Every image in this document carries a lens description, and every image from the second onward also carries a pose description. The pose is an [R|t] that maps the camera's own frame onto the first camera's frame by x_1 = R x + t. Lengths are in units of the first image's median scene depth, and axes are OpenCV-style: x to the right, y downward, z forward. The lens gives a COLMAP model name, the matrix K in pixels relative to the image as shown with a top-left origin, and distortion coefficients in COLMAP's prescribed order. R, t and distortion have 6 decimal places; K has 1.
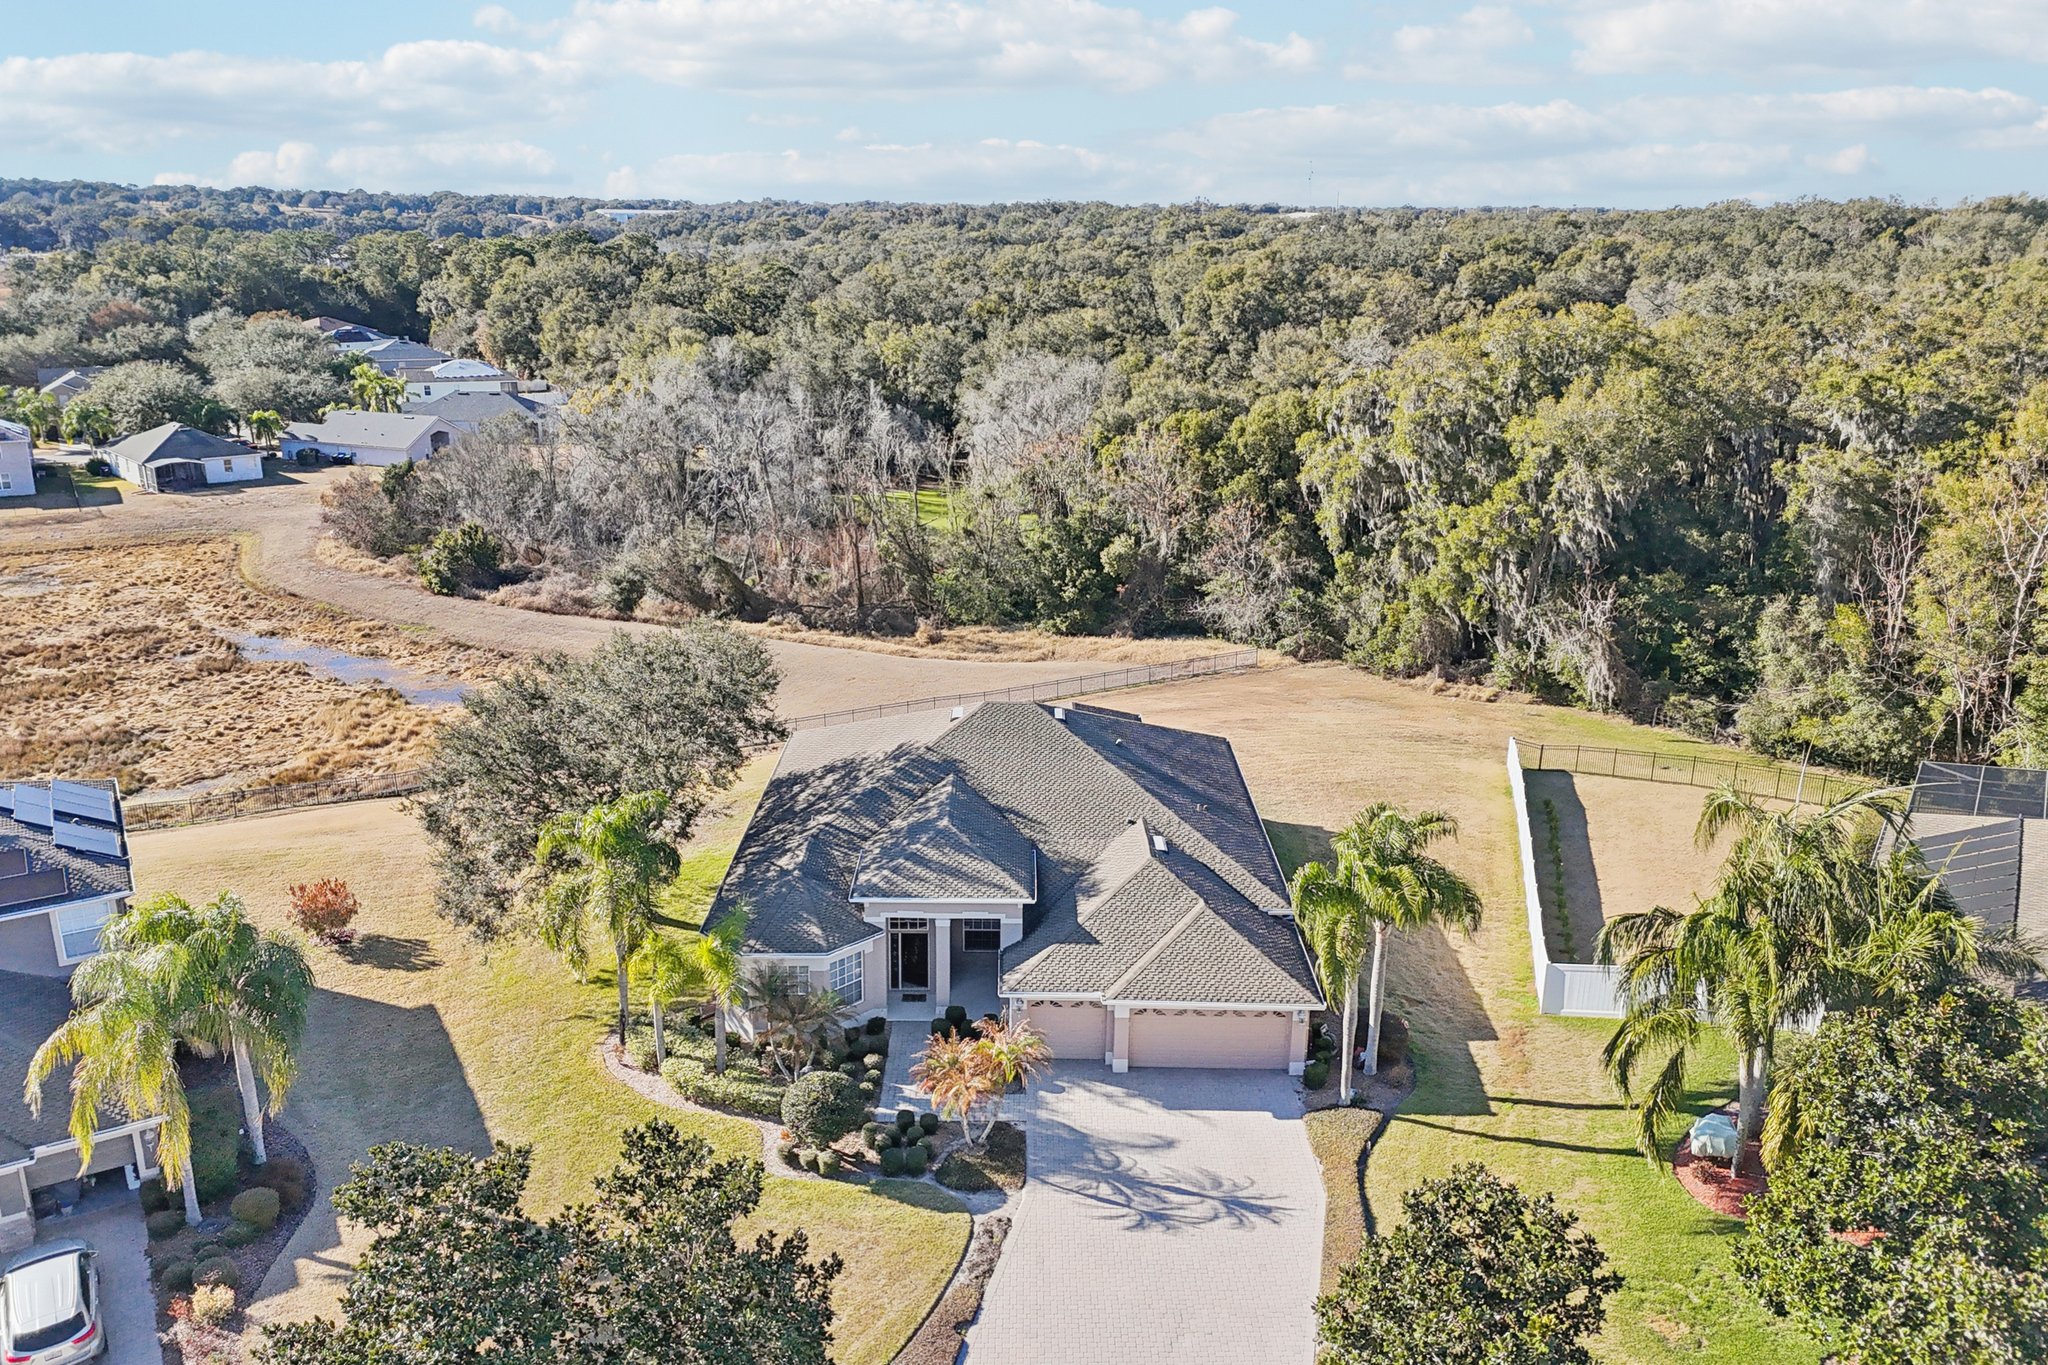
lens RADIAL K [[1487.5, 0, 1007.3], [0, 1487.5, 675.8], [0, 0, 1]] dist [0.048109, -0.040897]
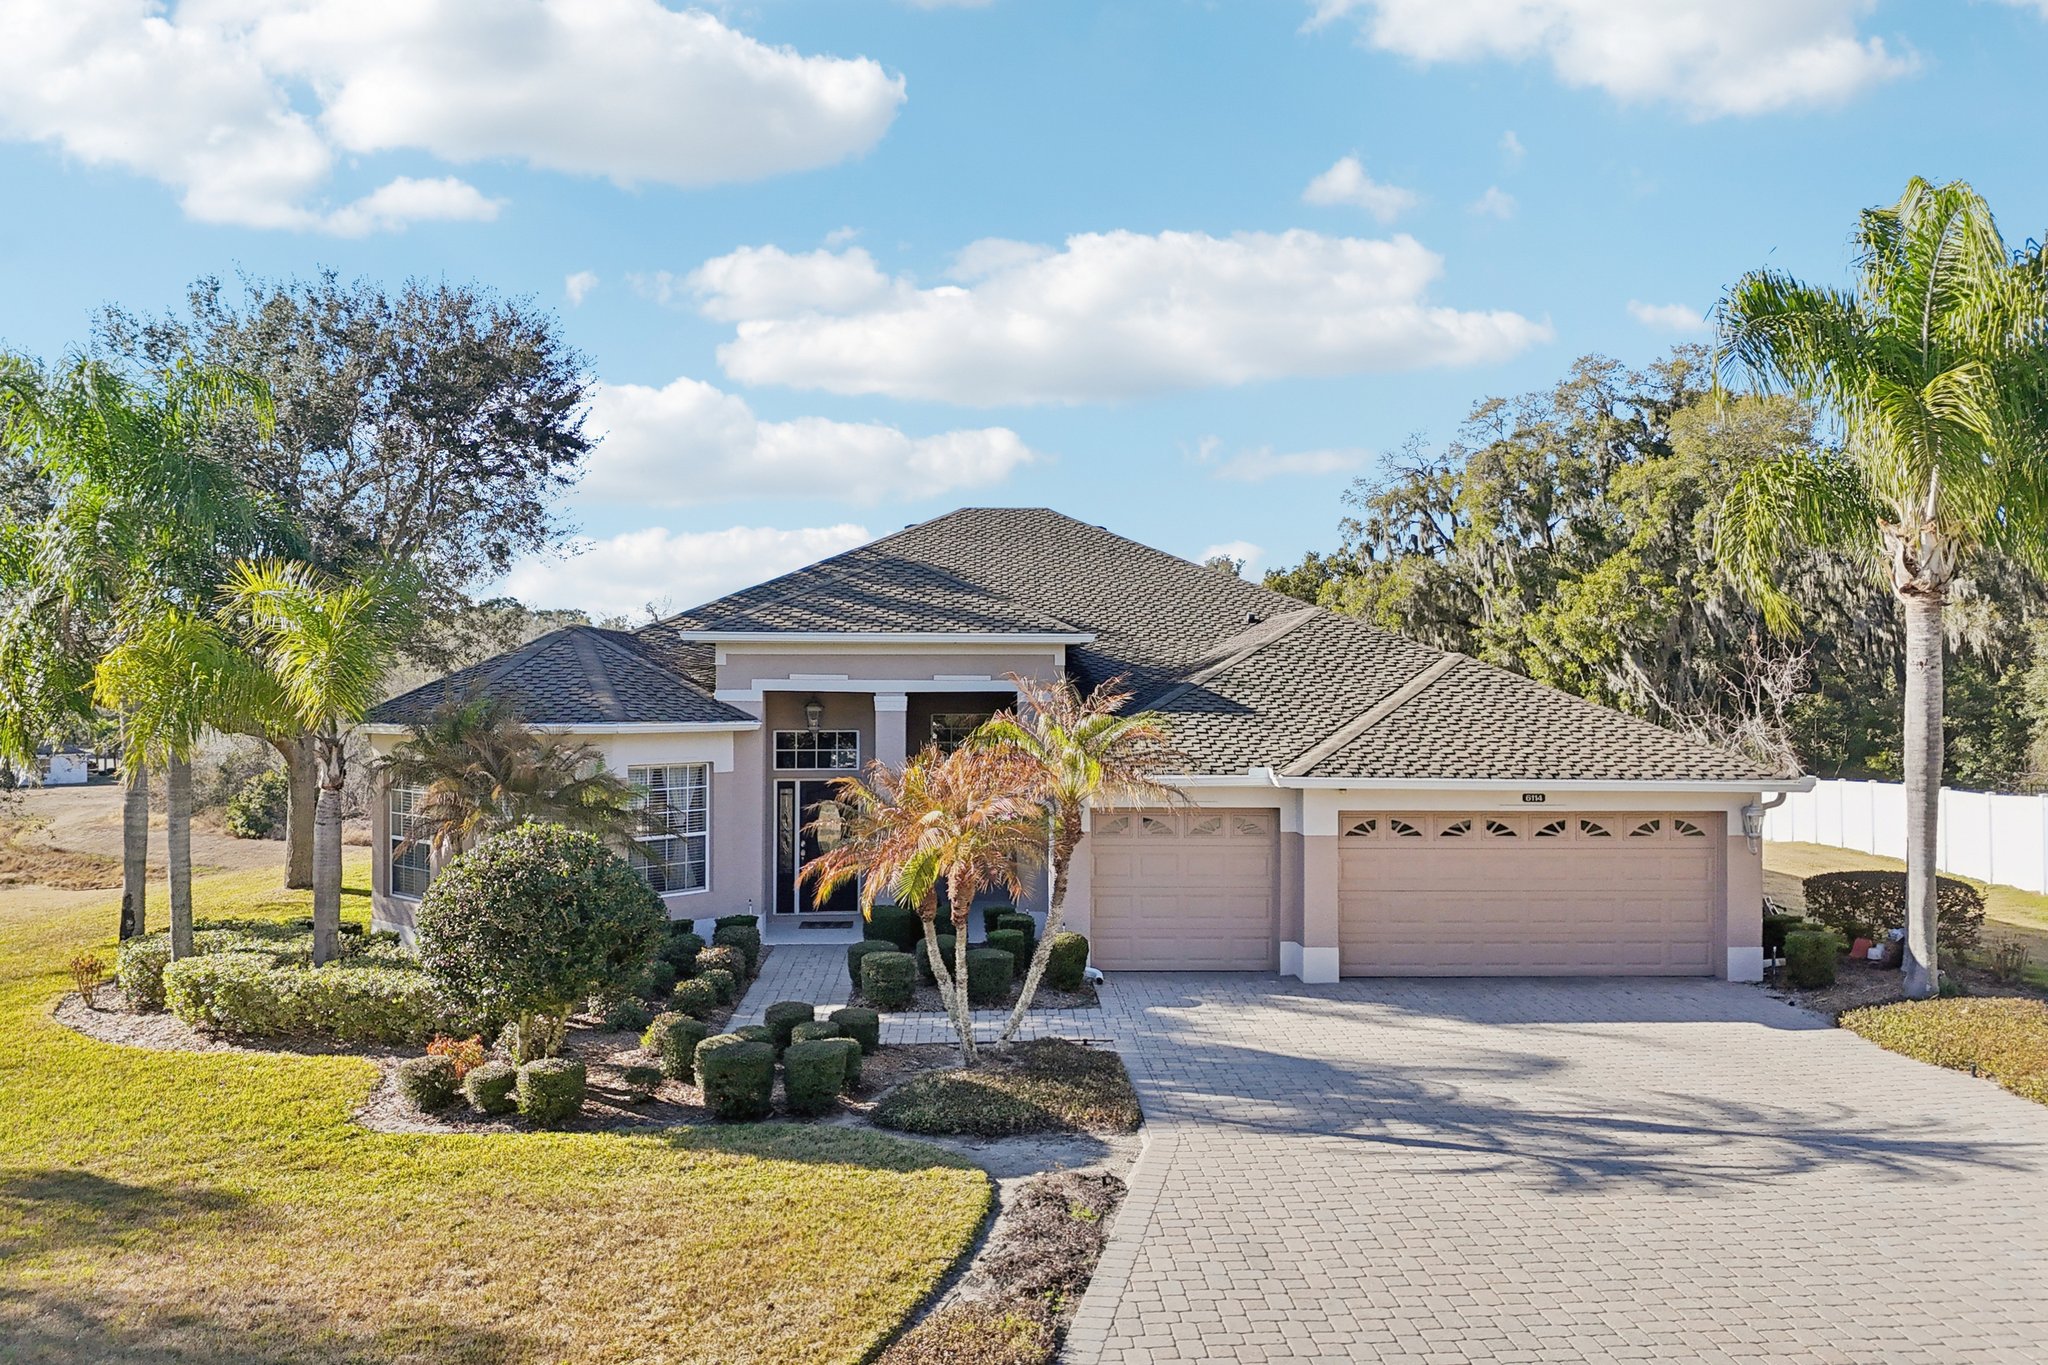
lens RADIAL K [[1487.5, 0, 1009.6], [0, 1487.5, 688.1], [0, 0, 1]] dist [0.048109, -0.040897]
pose [[0.998987, 0.001857, 0.044966, -0.013107], [0.010967, 0.958984, -0.283249, 0.141082], [-0.043648, 0.283455, 0.957992, 0.276064]]
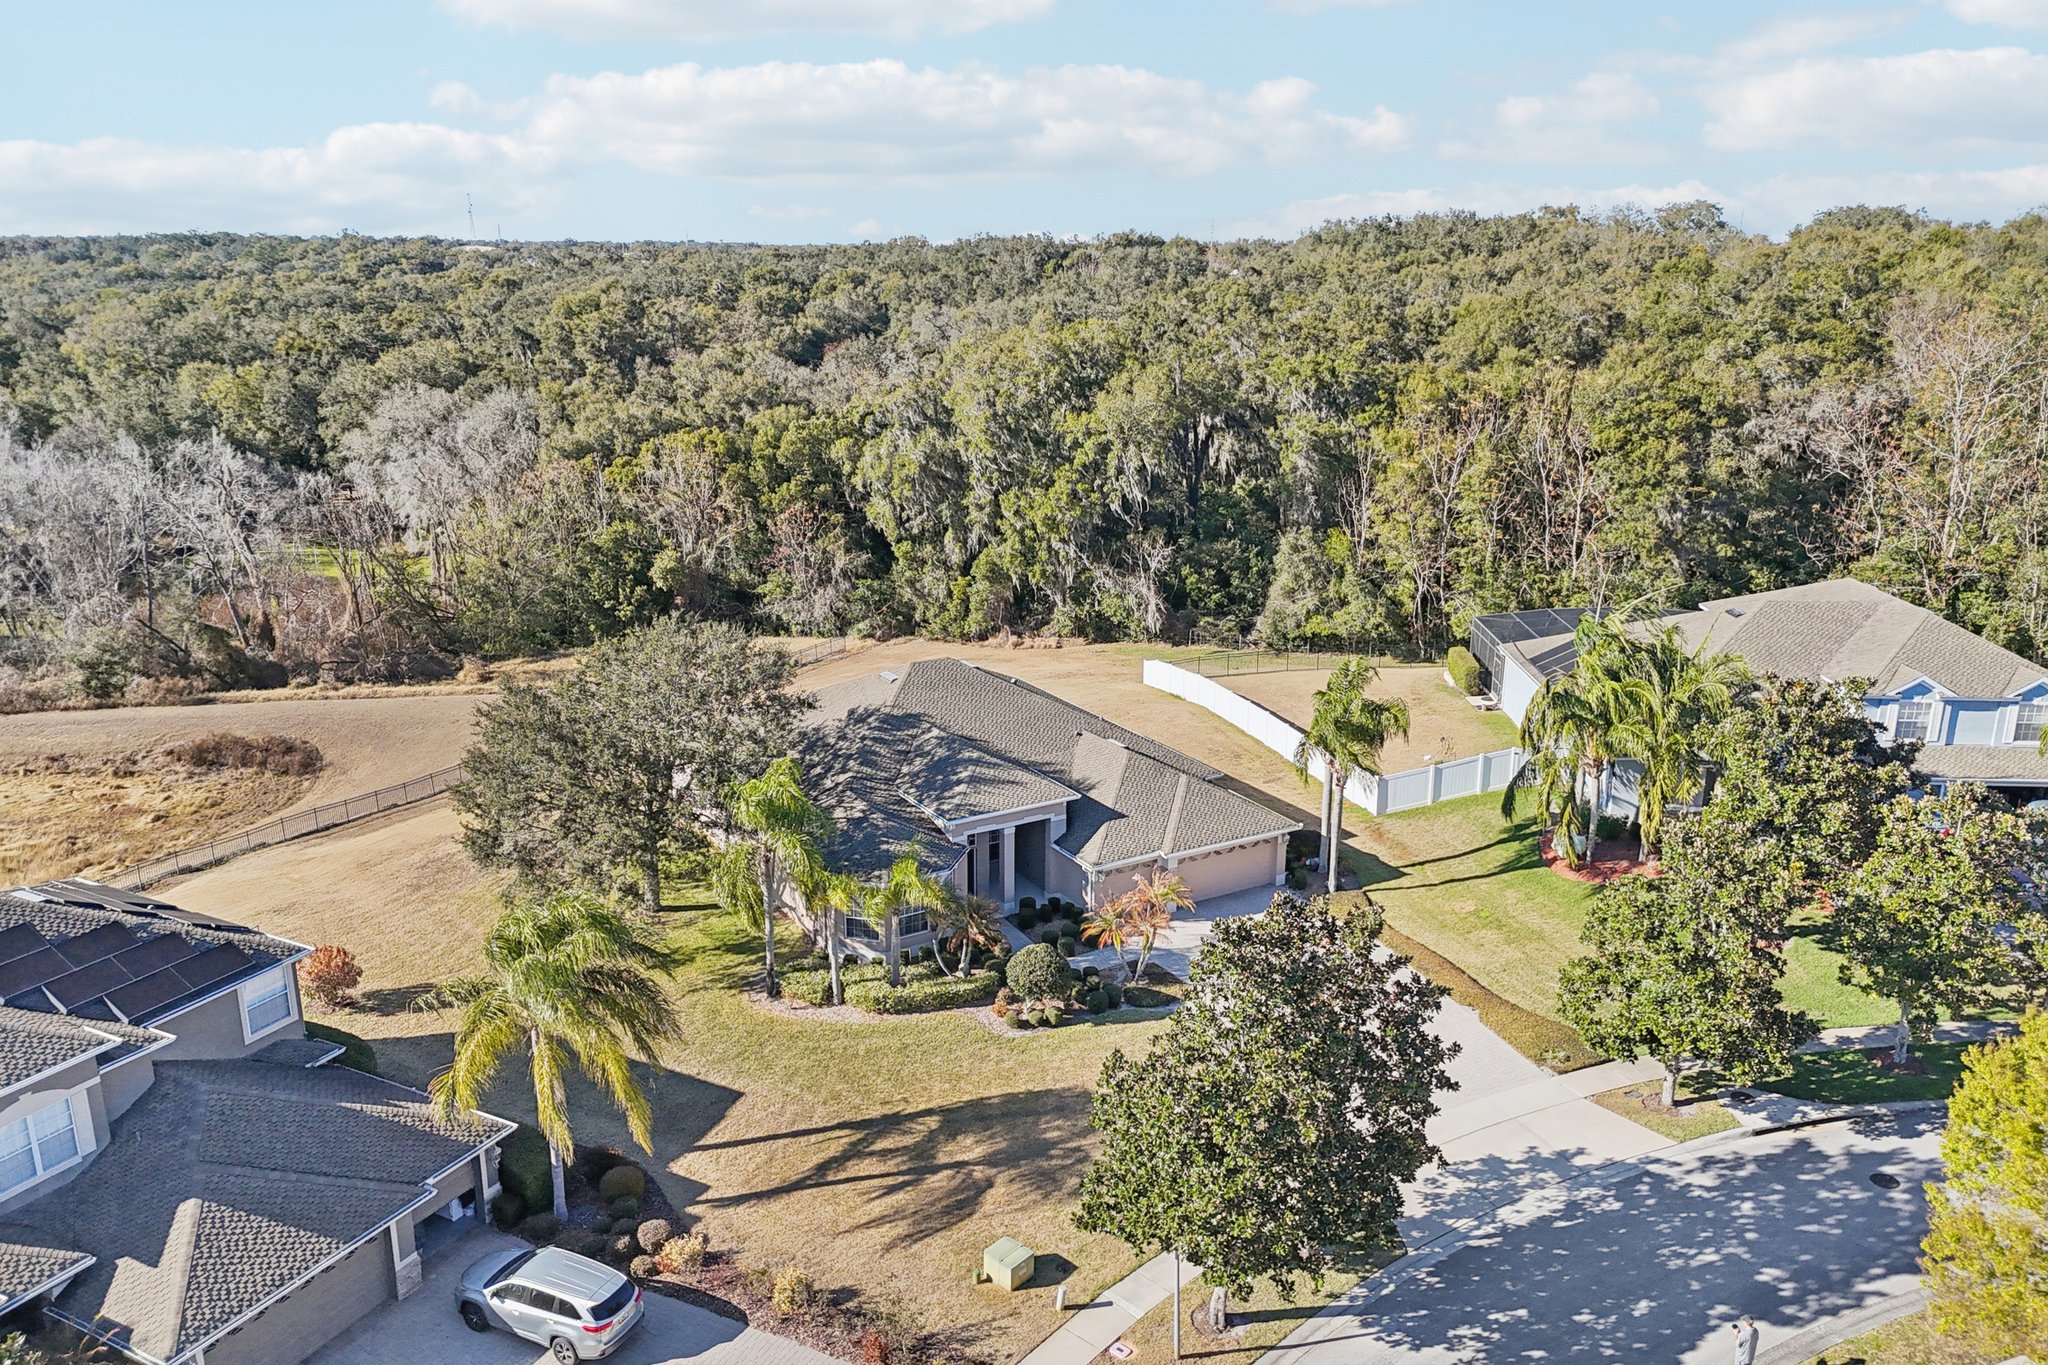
lens RADIAL K [[1487.5, 0, 989.7], [0, 1487.5, 688.0], [0, 0, 1]] dist [0.048109, -0.040897]
pose [[0.866230, -0.146089, 0.477811, -0.297164], [0.152510, 0.987971, 0.025581, 0.009773], [-0.475801, 0.050712, 0.878090, -0.021605]]
